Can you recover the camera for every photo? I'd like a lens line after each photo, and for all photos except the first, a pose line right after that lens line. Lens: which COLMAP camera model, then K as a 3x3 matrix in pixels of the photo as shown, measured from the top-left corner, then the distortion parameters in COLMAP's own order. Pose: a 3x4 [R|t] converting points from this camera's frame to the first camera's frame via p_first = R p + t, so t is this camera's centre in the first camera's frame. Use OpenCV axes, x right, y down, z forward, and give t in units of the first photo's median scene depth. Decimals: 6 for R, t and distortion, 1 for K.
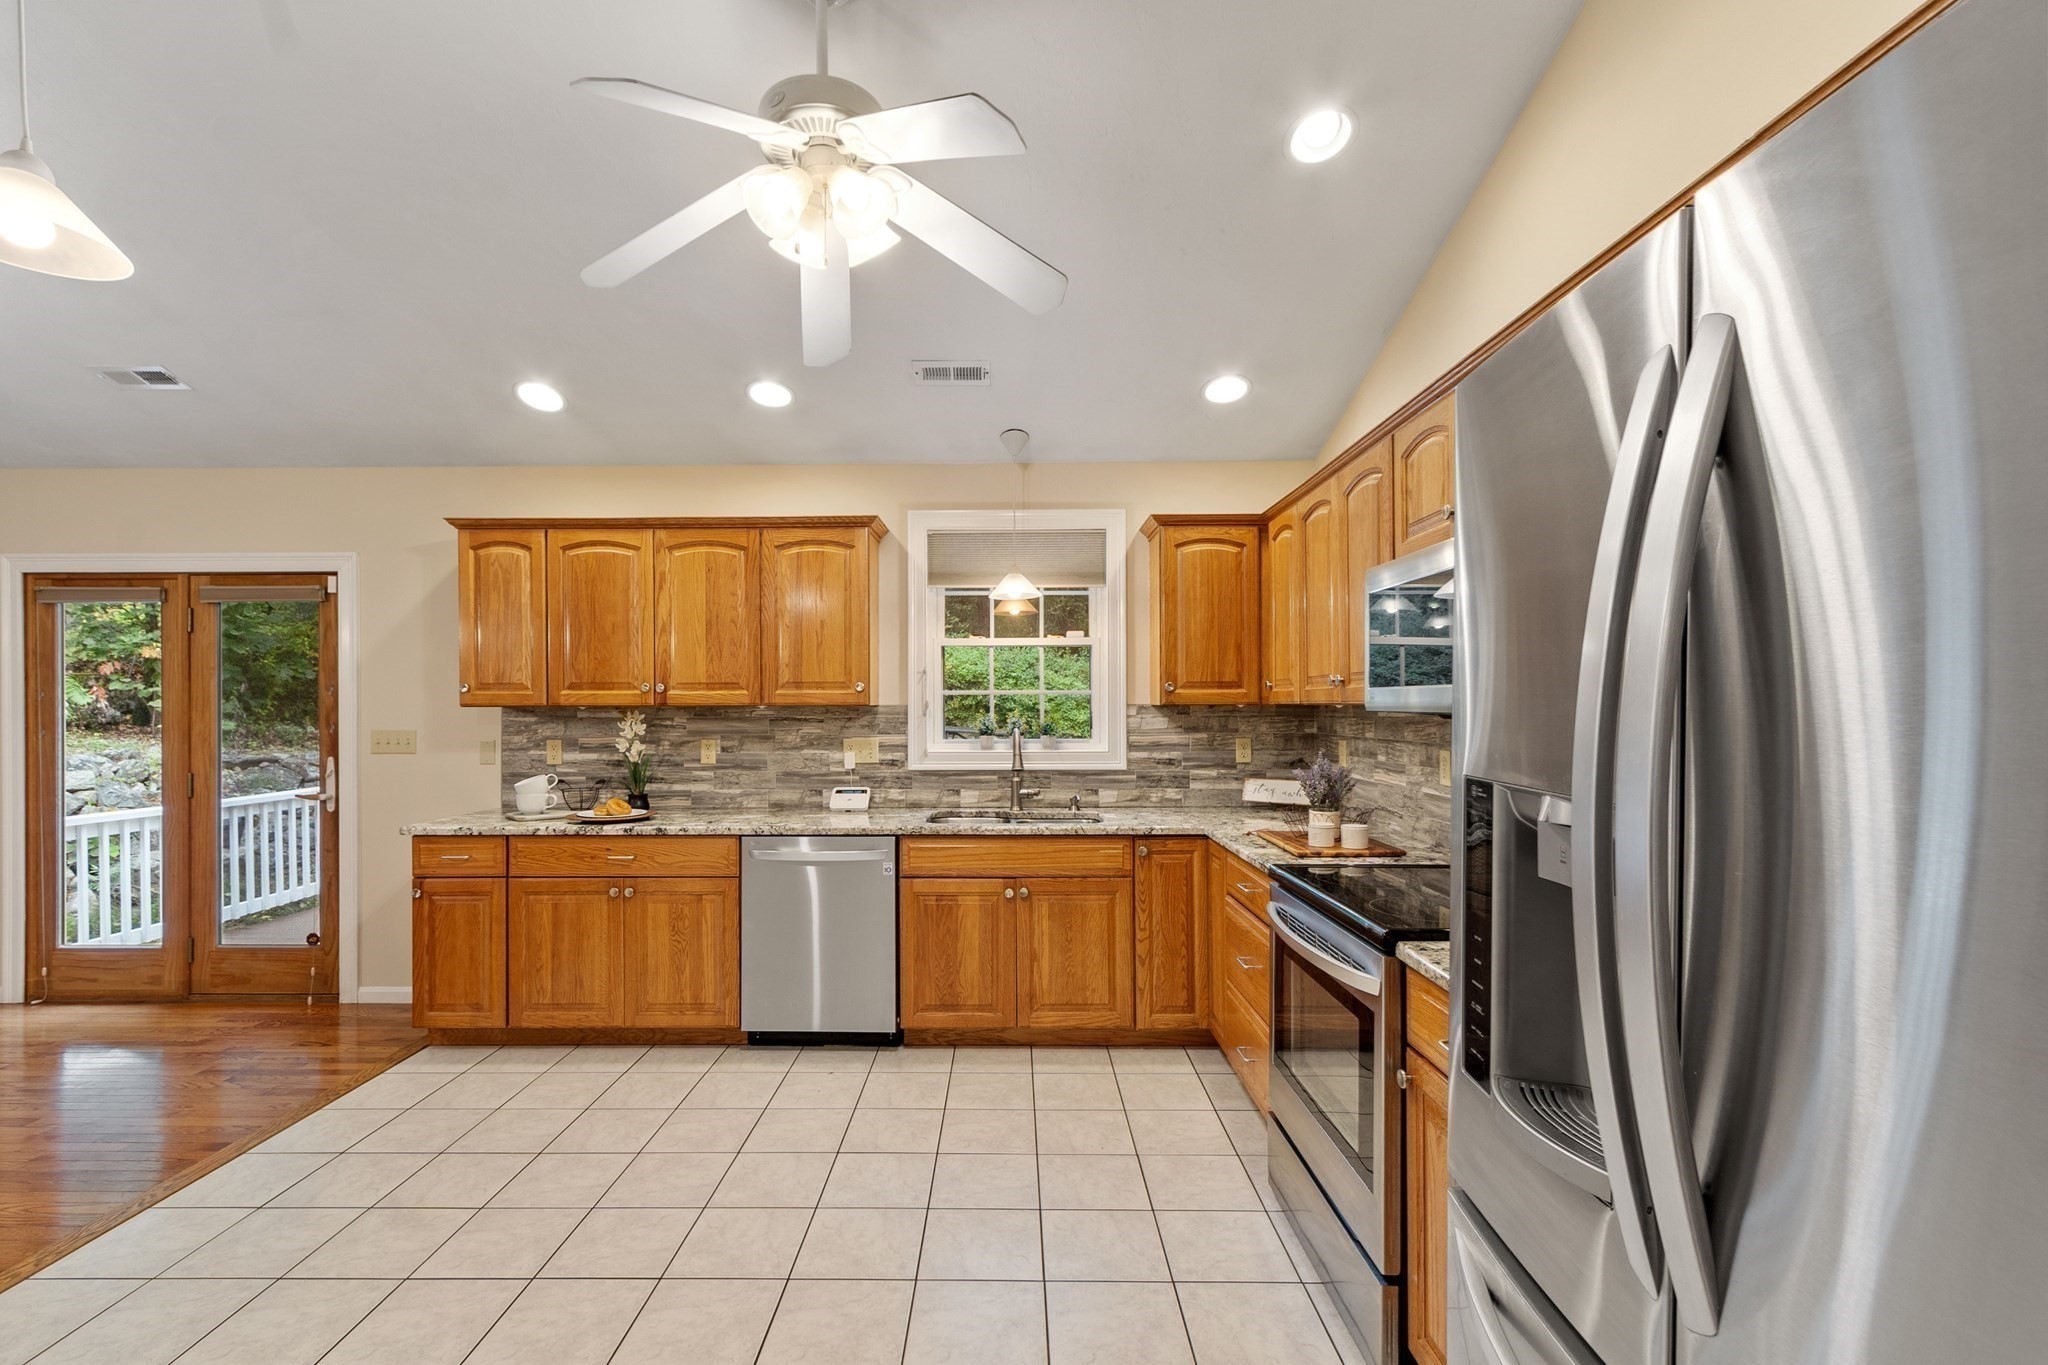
lens RADIAL K [[908.3, 0, 1001.1], [0, 908.3, 708.8], [0, 0, 1]] dist [0.005006, -0.000511]
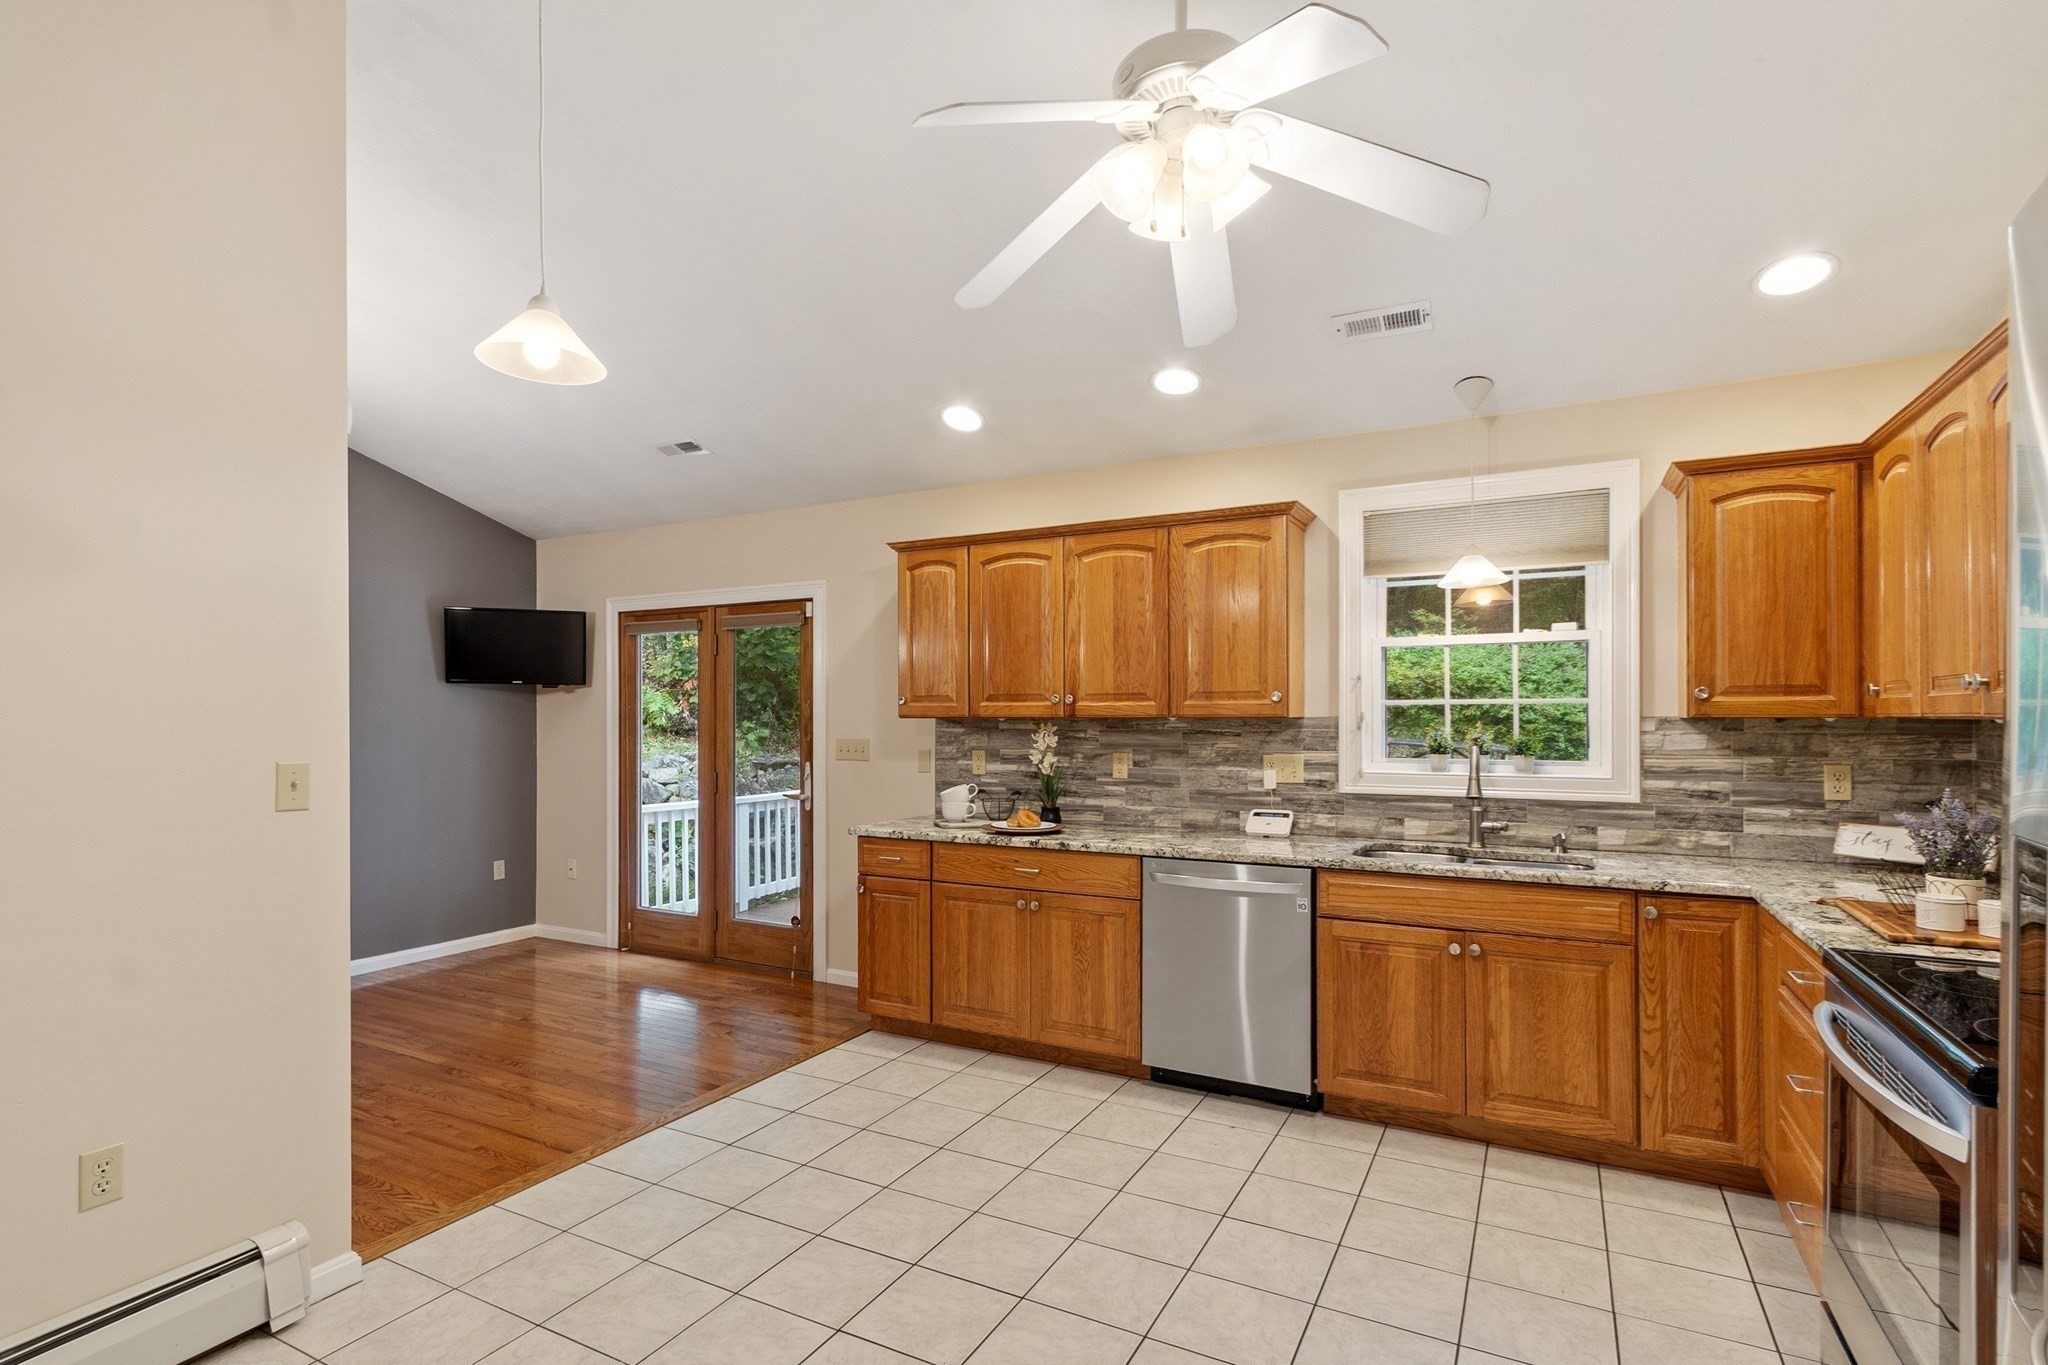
lens RADIAL K [[1002.1, 0, 998.9], [0, 1002.1, 716.1], [0, 0, 1]] dist [-0.000608, 0.000382]
pose [[0.882270, 0.001460, -0.470742, 0.064783], [-0.003037, 0.999992, -0.002589, -0.001803], [0.470735, 0.003714, 0.882267, 0.014956]]
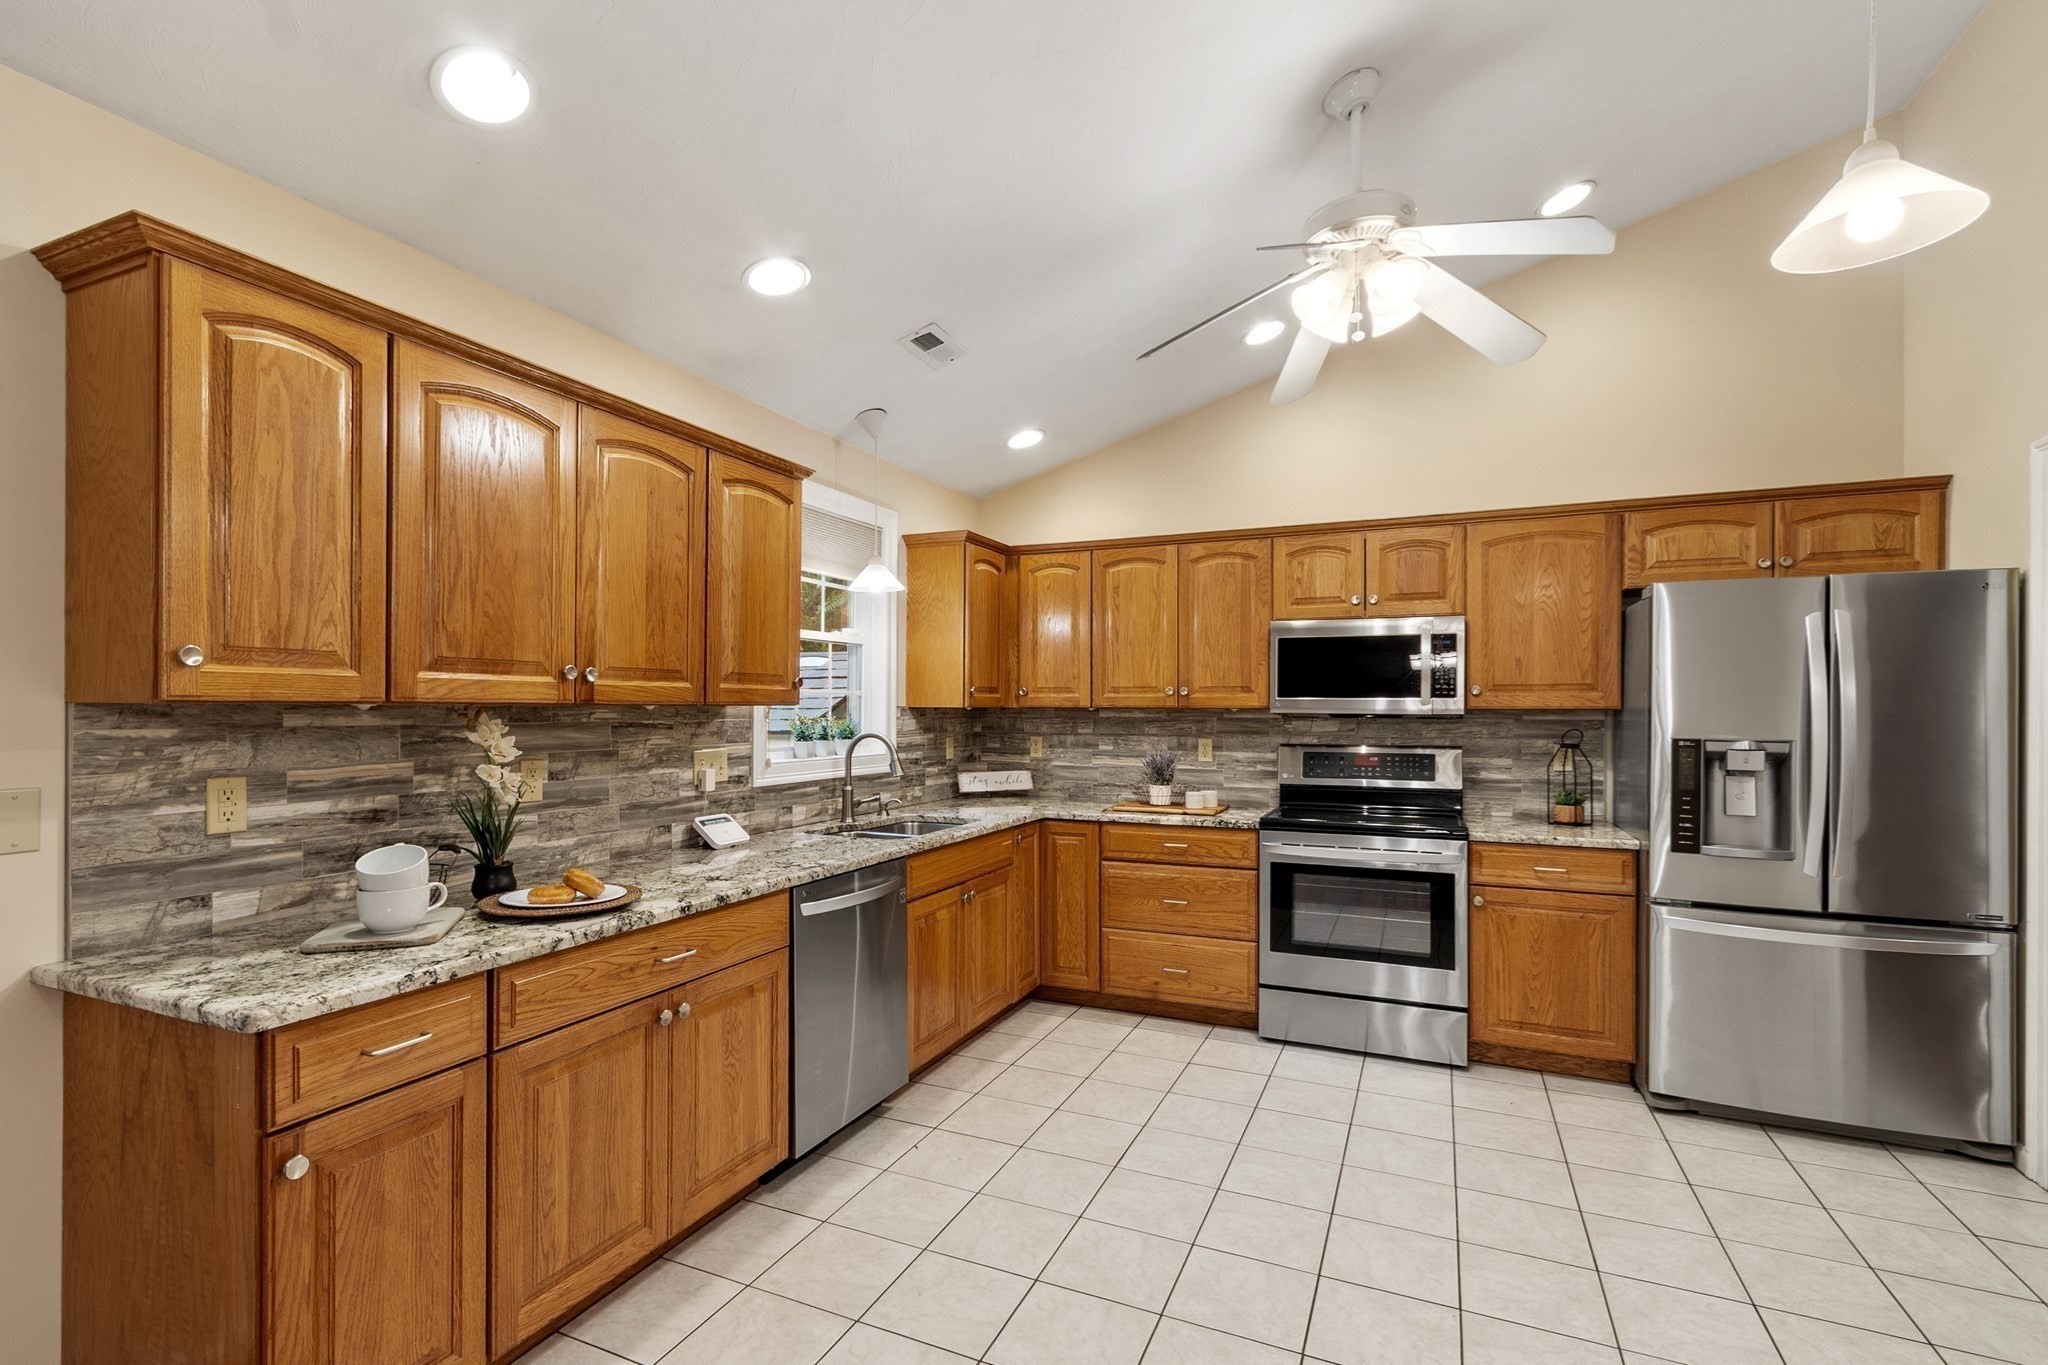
lens RADIAL K [[938.2, 0, 1025.6], [0, 938.2, 707.1], [0, 0, 1]] dist [0.004061, 0.000253]
pose [[0.396438, 0.005595, 0.918044, -0.823931], [-0.002774, 0.999984, -0.004897, 0.000703], [-0.918057, -0.000605, 0.396448, 0.495624]]
